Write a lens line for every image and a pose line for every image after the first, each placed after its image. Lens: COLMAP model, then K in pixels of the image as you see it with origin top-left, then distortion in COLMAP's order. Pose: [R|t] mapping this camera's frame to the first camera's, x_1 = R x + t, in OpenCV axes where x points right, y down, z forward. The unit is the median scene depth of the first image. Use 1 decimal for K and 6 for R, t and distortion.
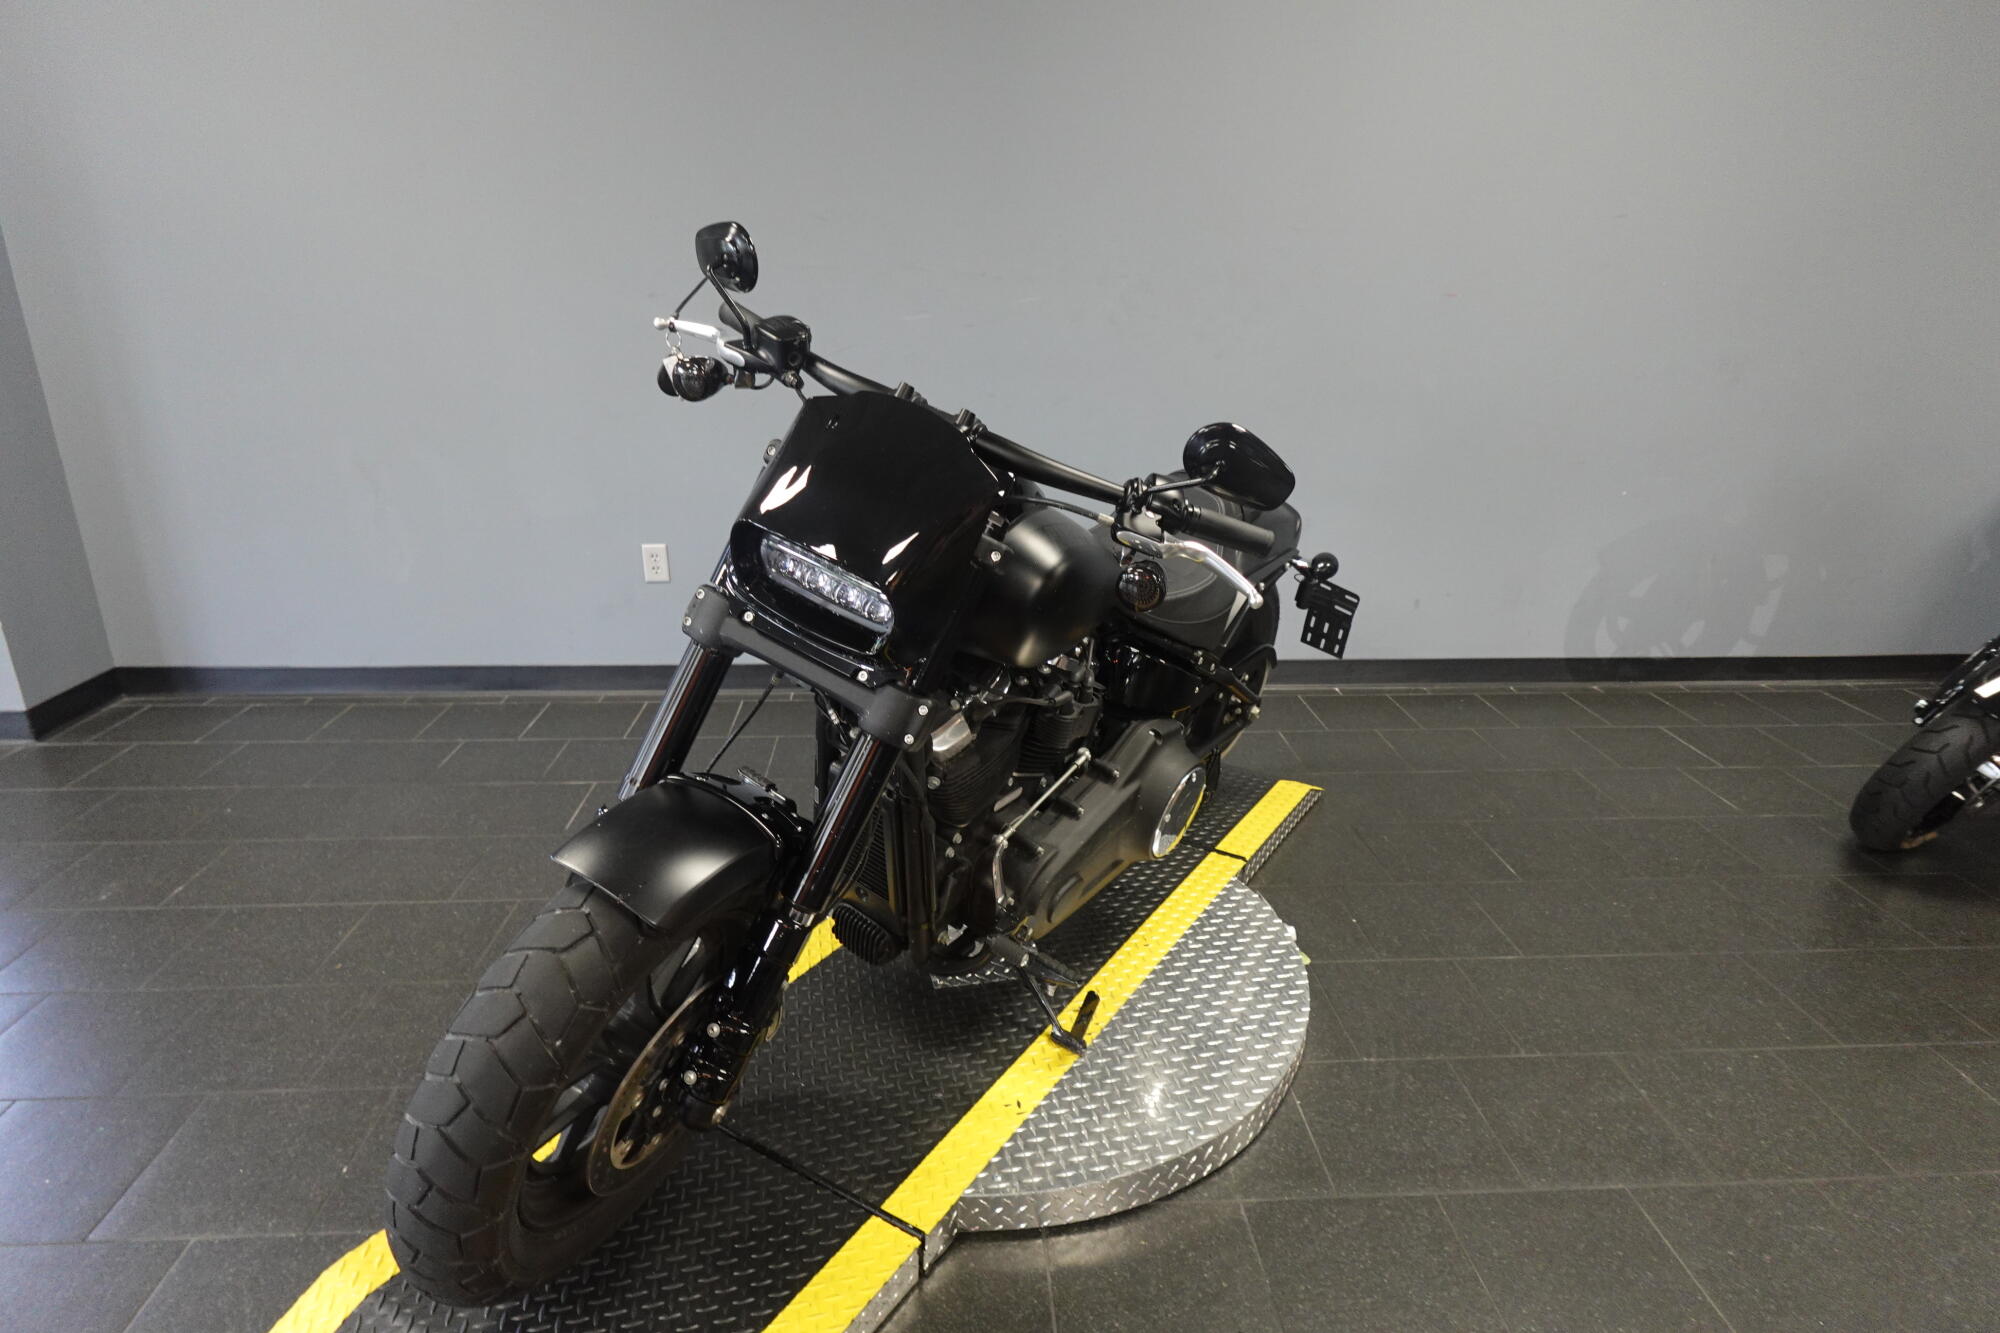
lens RADIAL K [[1146.3, 0, 1011.2], [0, 1146.3, 663.0], [0, 0, 1]] dist [0.006809, -0.004641]
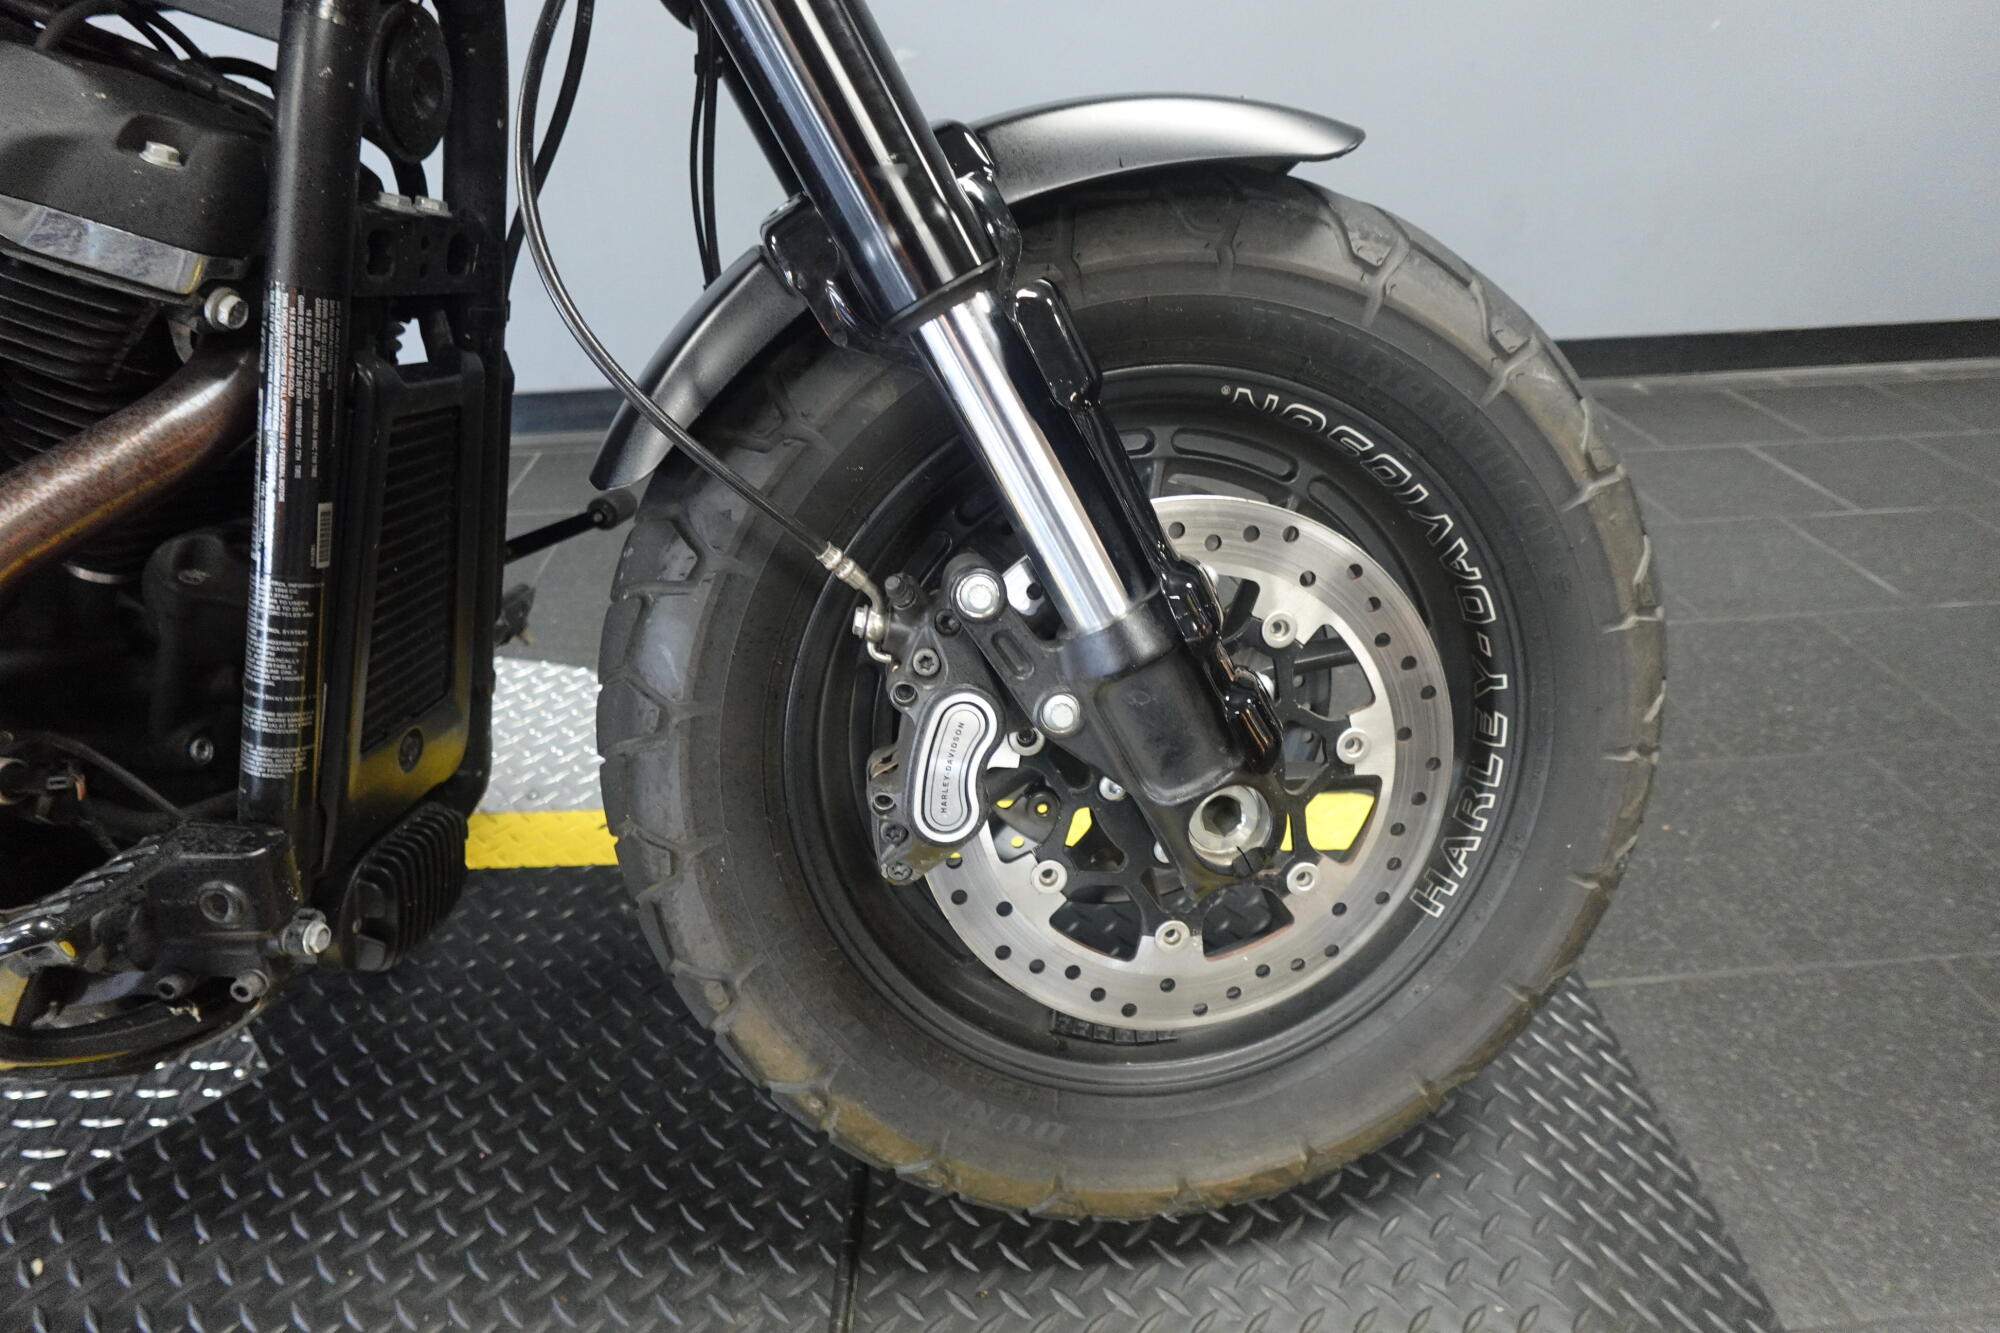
lens RADIAL K [[1146.3, 0, 1012.4], [0, 1146.3, 667.8], [0, 0, 1]] dist [0.006809, -0.004641]
pose [[0.998970, -0.042983, -0.014565, 0.279310], [0.045114, 0.975457, 0.215518, 0.033265], [0.004944, -0.215953, 0.976391, 0.576533]]
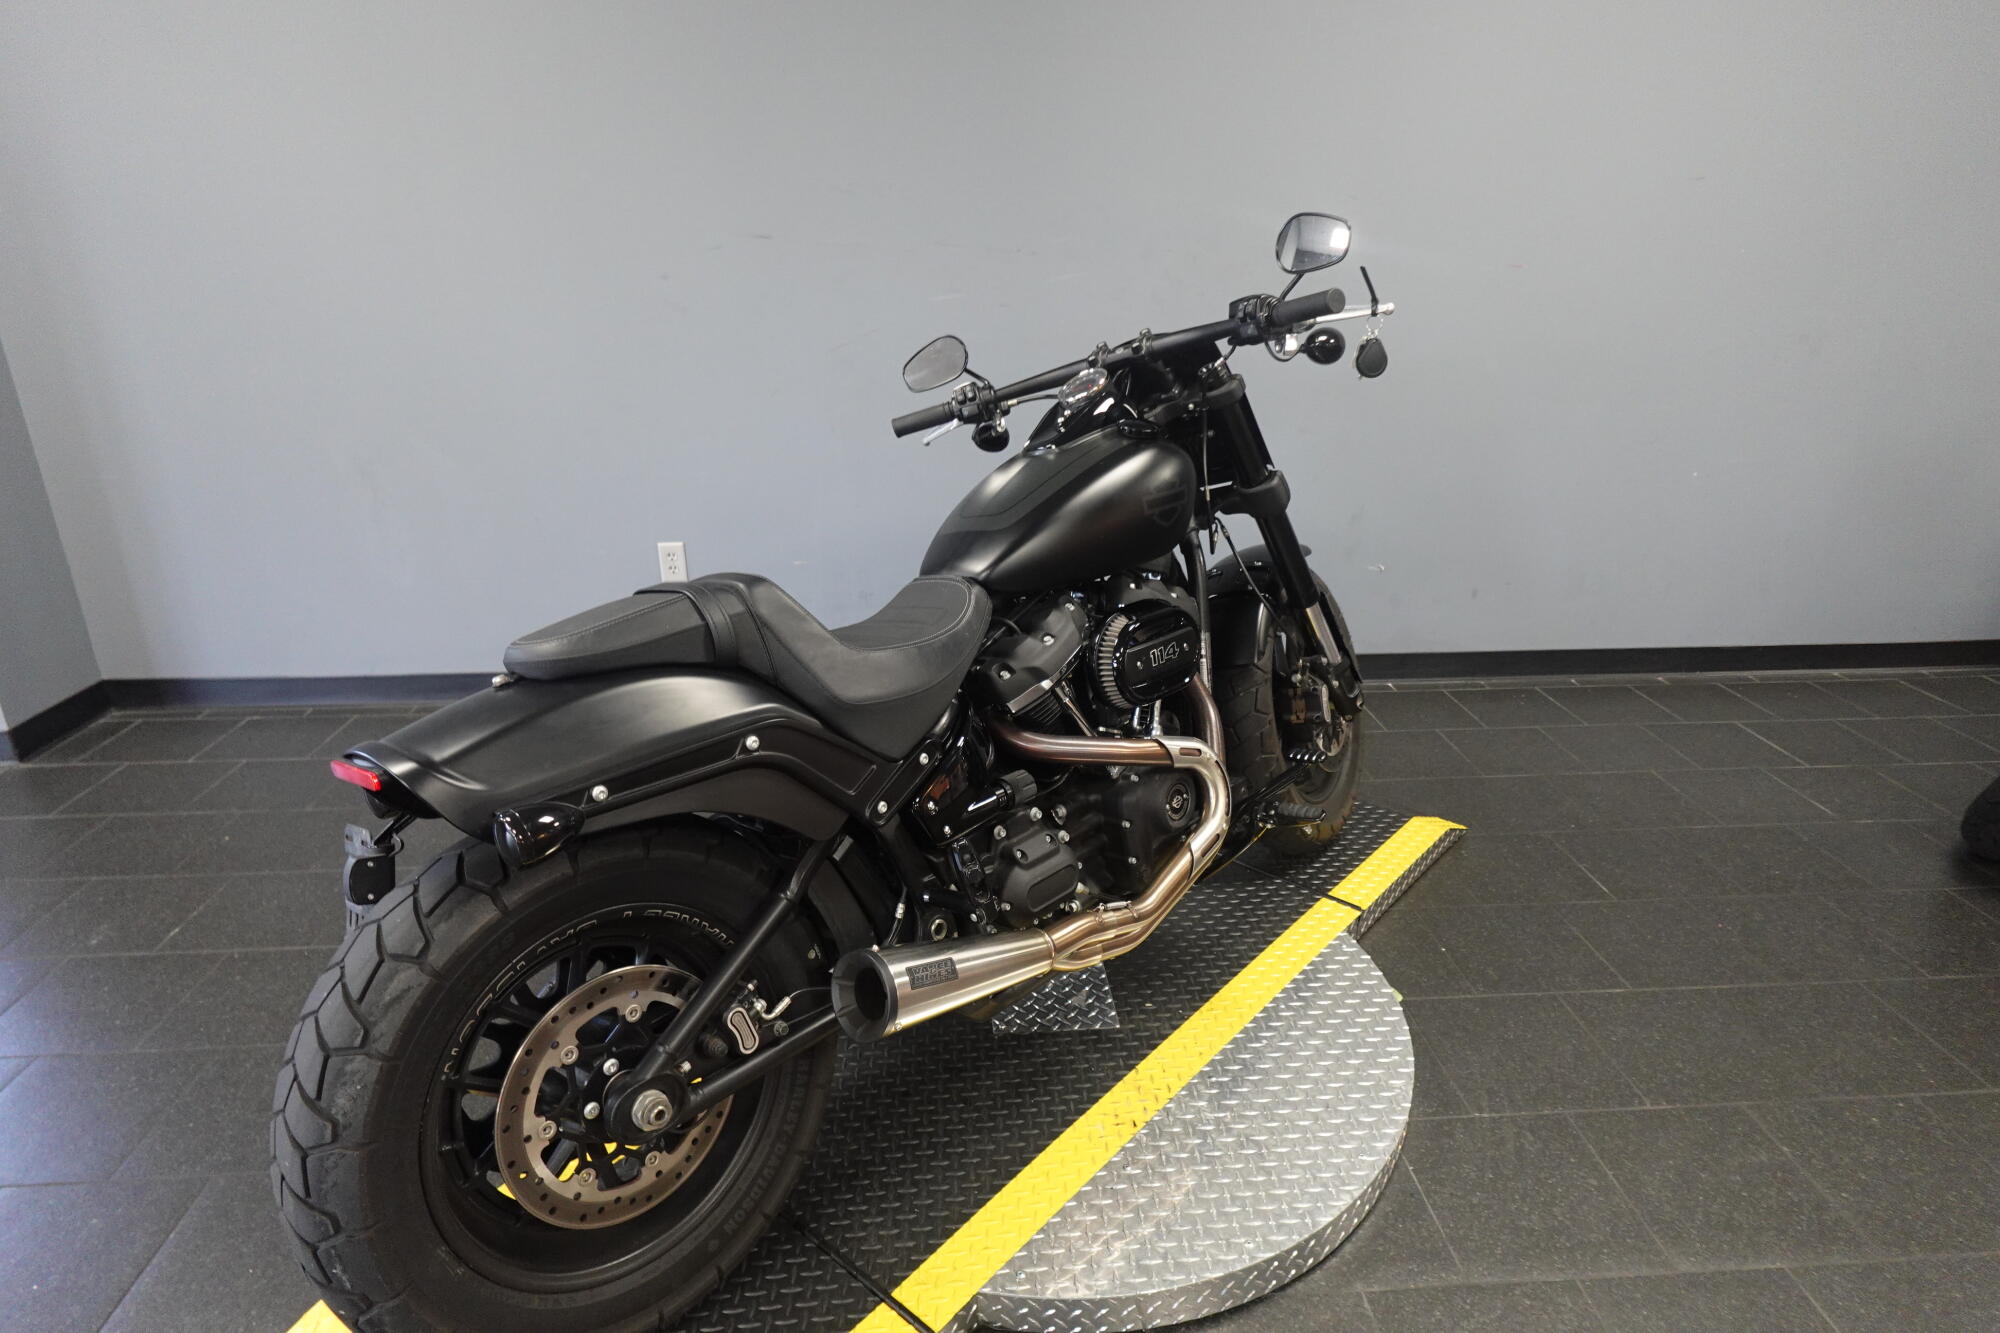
lens RADIAL K [[1146.3, 0, 1011.1], [0, 1146.3, 664.0], [0, 0, 1]] dist [0.006809, -0.004641]
pose [[0.999920, -0.012502, 0.001832, -0.050055], [0.012453, 0.999614, 0.024853, -0.034086], [-0.002142, -0.024828, 0.999689, 0.078613]]
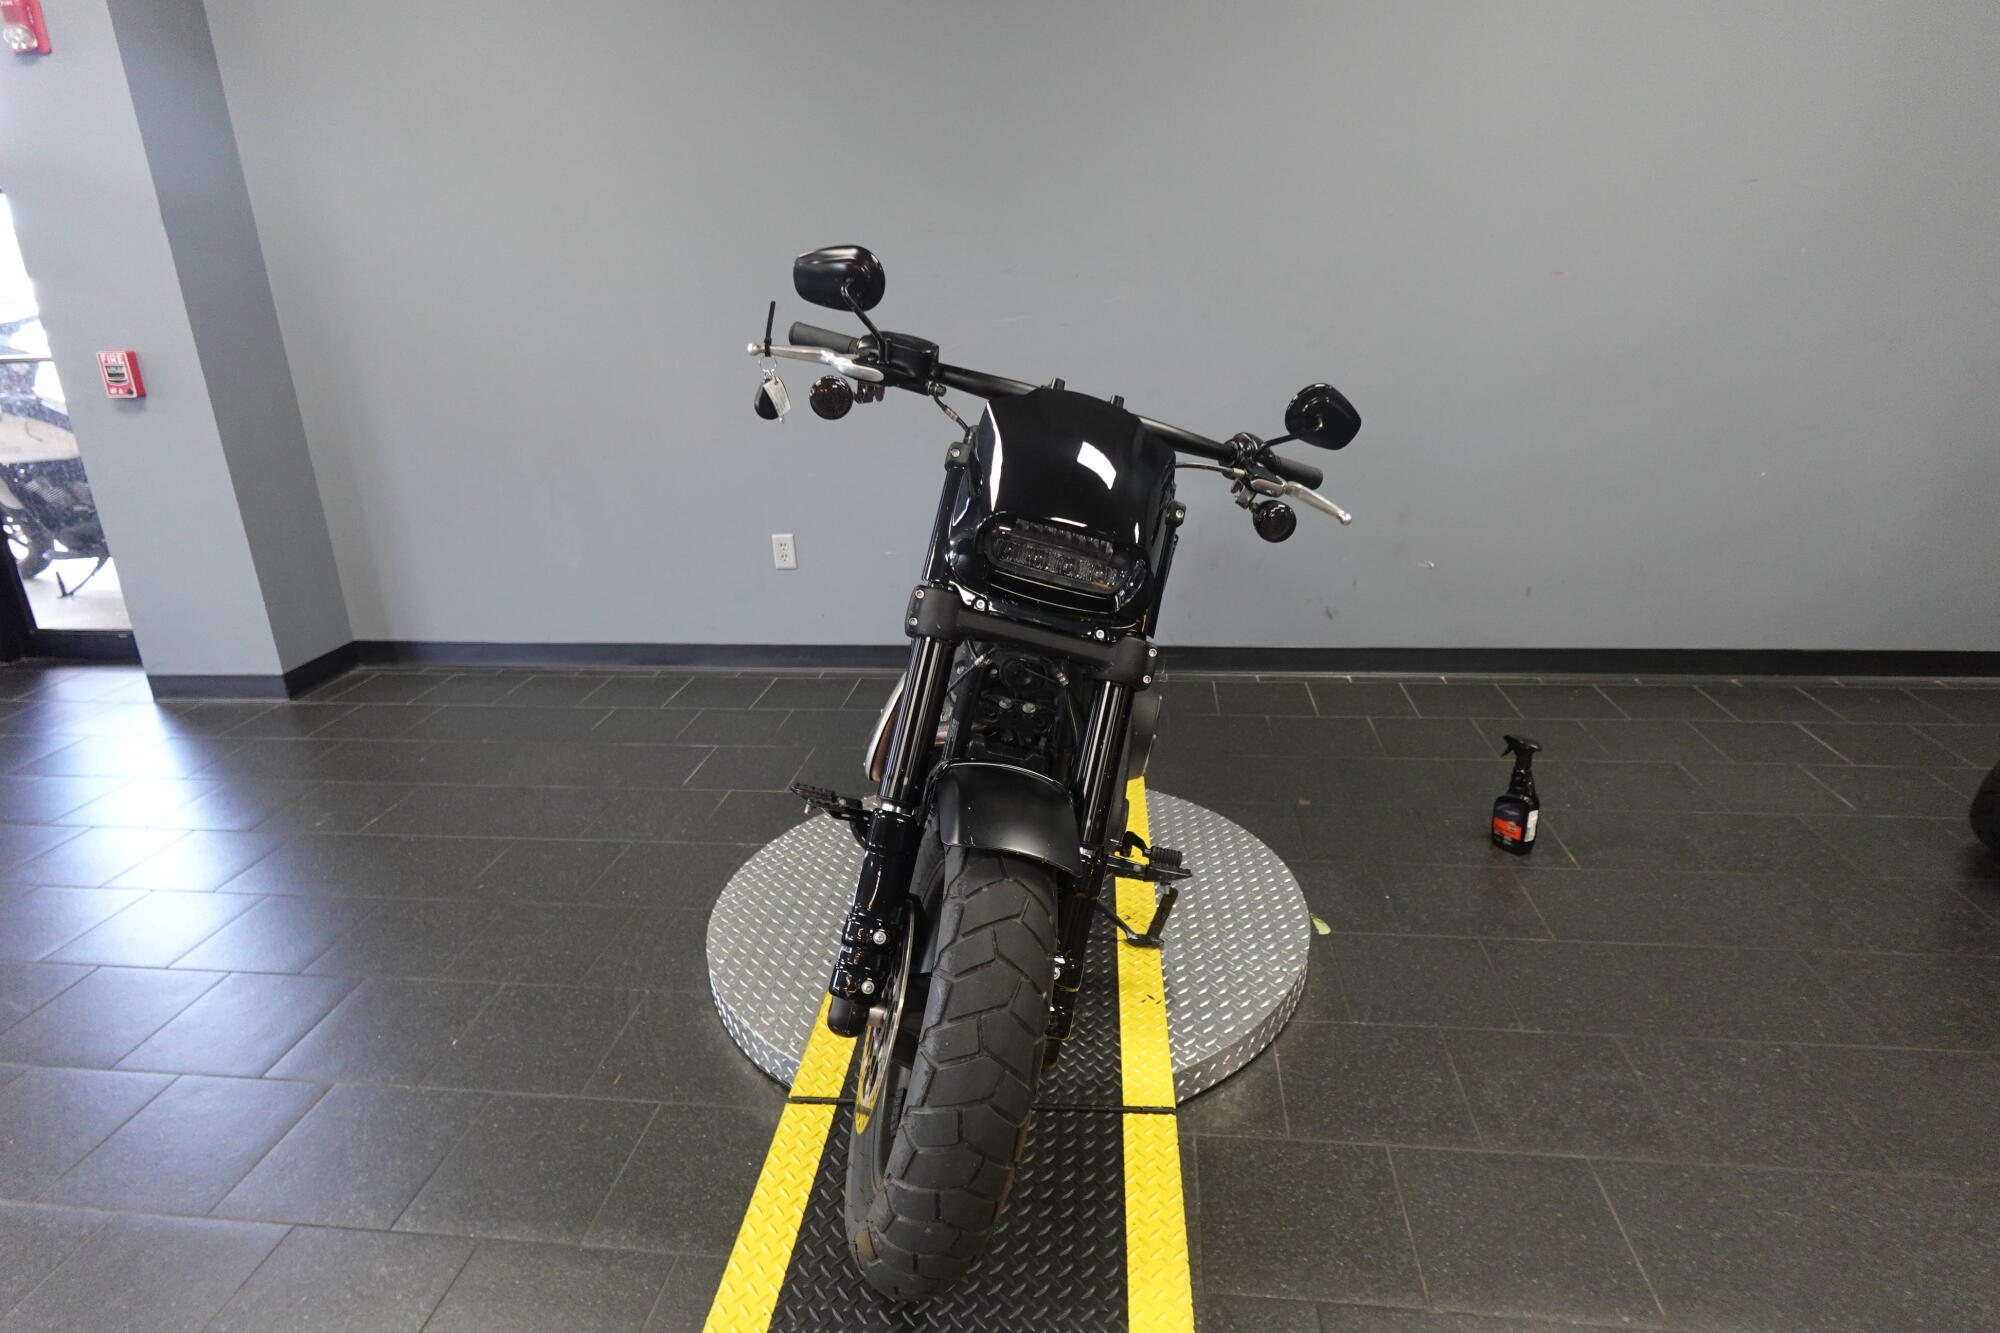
lens RADIAL K [[1146.3, 0, 1004.9], [0, 1146.3, 662.0], [0, 0, 1]] dist [0.006809, -0.004641]
pose [[0.982174, 0.014528, -0.187410, 0.154755], [-0.014105, 0.999894, 0.003591, 0.017356], [0.187442, -0.000884, 0.982275, -0.063240]]
